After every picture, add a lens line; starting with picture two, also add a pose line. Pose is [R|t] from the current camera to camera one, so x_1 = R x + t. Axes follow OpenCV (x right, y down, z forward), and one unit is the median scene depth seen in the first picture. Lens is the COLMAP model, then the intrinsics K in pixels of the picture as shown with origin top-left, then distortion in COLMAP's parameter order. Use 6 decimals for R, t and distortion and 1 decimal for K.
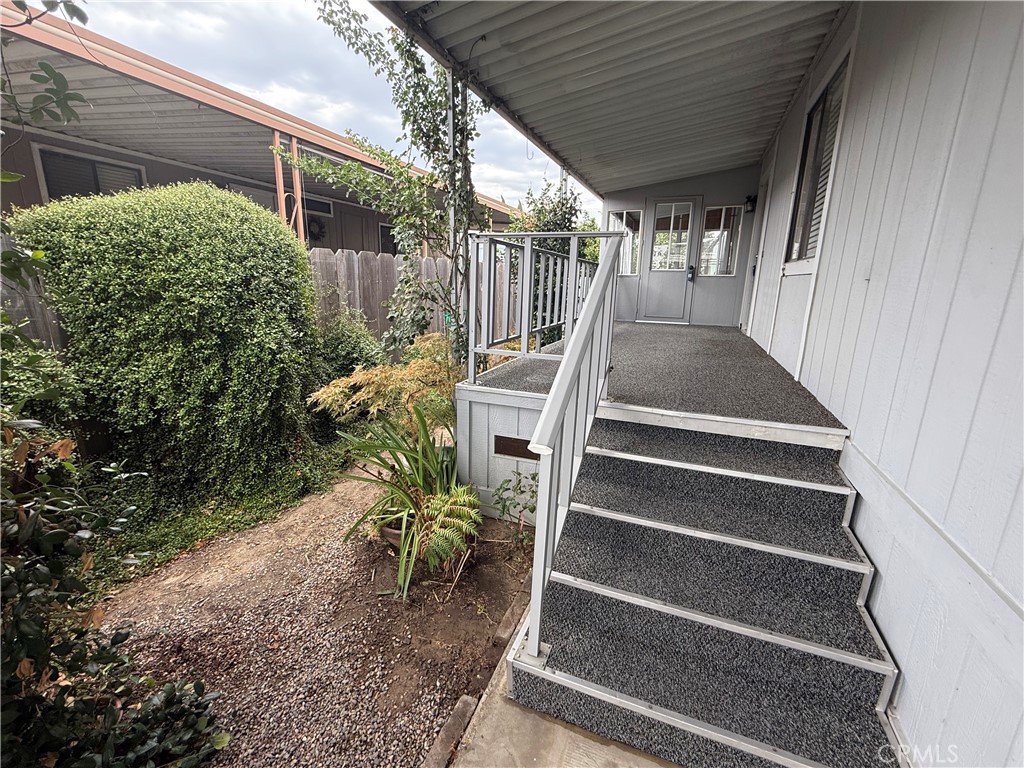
lens RADIAL K [[437.0, 0, 514.2], [0, 437.0, 386.9], [0, 0, 1]] dist [-0.001430, -0.000159]
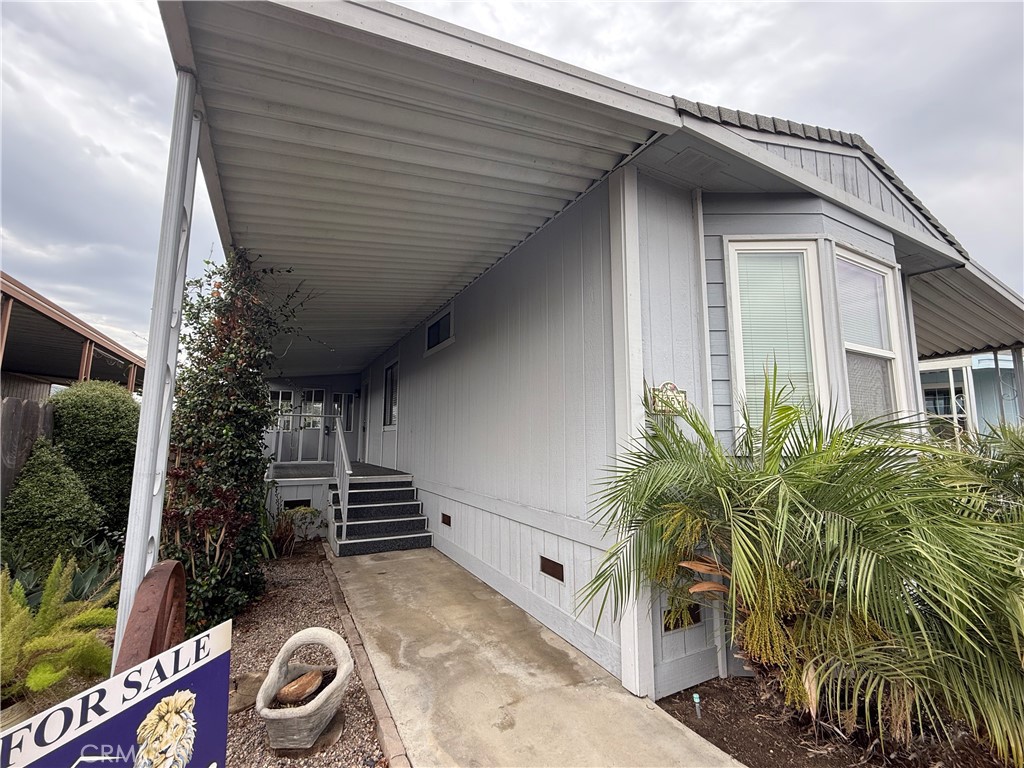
lens RADIAL K [[437.0, 0, 514.2], [0, 437.0, 386.9], [0, 0, 1]] dist [-0.001430, -0.000159]
pose [[0.638410, 0.075228, 0.766011, -0.833980], [0.193999, 0.947355, -0.254720, 0.285778], [-0.744847, 0.311222, 0.590207, -1.092762]]
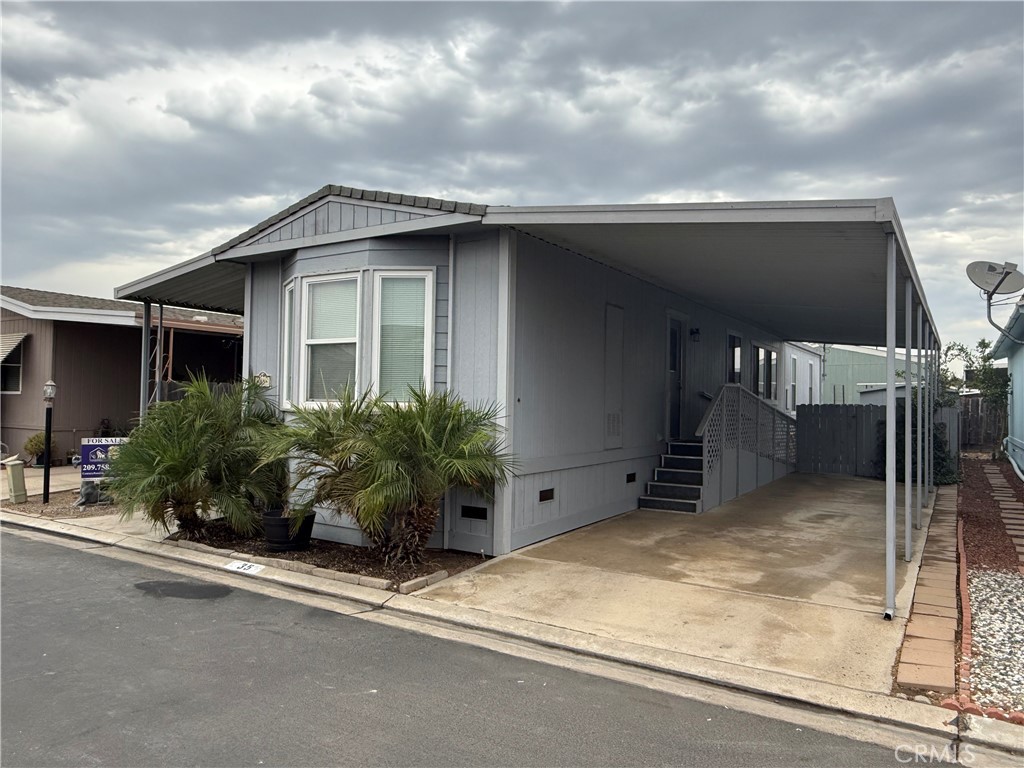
lens RADIAL K [[710.3, 0, 517.9], [0, 710.3, 387.0], [0, 0, 1]] dist [0.001198, 0.003065]
pose [[0.984098, -0.007831, -0.177455, 1.456307], [-0.039614, 0.964191, -0.262232, 0.847645], [0.173154, 0.265092, 0.948548, -3.209884]]
